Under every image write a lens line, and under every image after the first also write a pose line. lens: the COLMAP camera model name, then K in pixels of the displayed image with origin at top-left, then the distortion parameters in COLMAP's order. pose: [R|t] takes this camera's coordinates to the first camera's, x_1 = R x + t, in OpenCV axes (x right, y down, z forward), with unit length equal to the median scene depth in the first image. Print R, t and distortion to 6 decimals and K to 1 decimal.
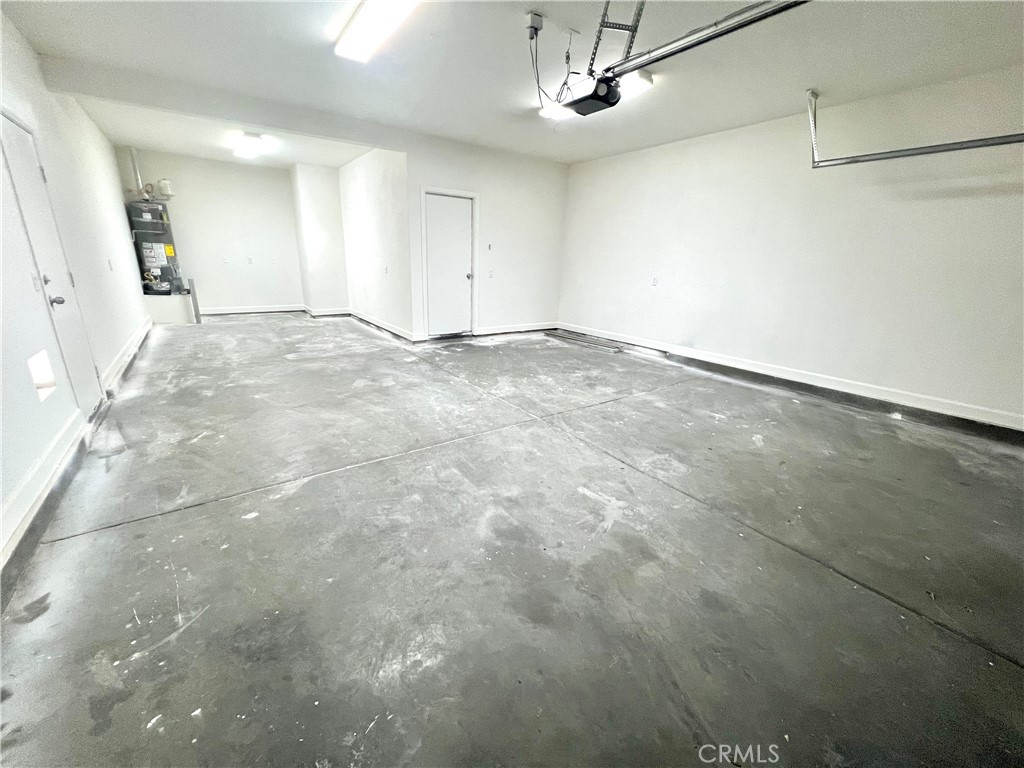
lens RADIAL K [[409.2, 0, 510.6], [0, 409.2, 381.4], [0, 0, 1]] dist [-0.001056, -0.000057]
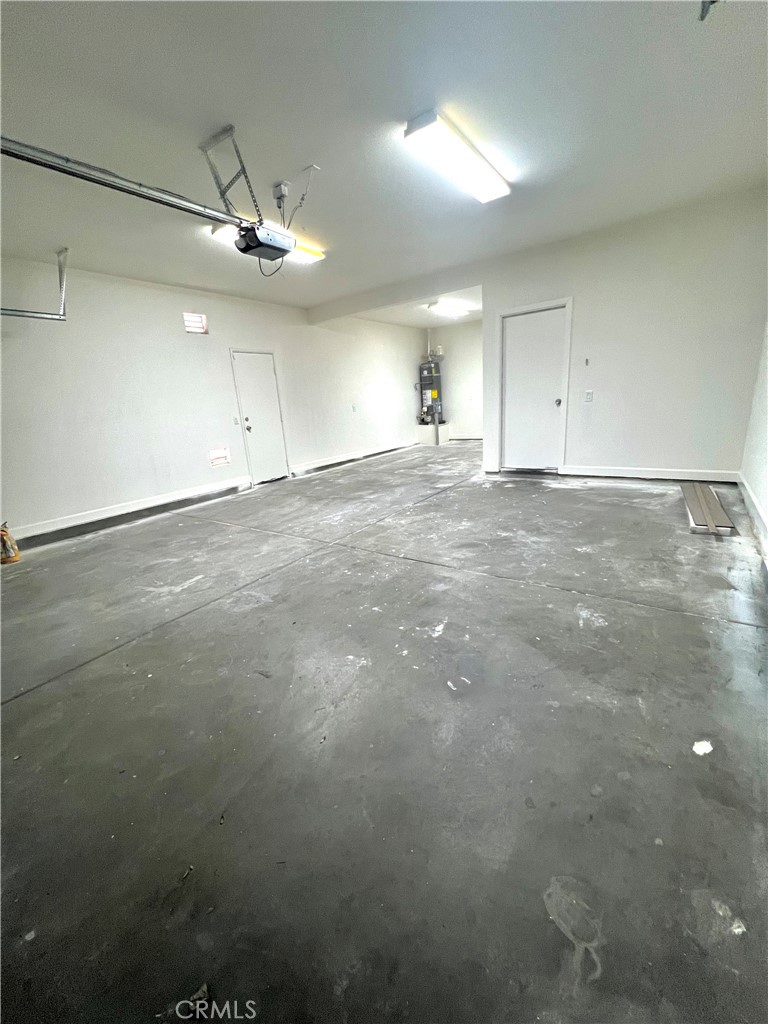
lens RADIAL K [[409.2, 0, 384.0], [0, 409.2, 512.0], [0, 0, 1]] dist [-0.001056, -0.000057]
pose [[0.319147, 0.198359, -0.926714, 0.936176], [-0.193375, 0.970908, 0.141223, -0.142151], [0.927767, 0.134132, 0.348220, 0.652419]]
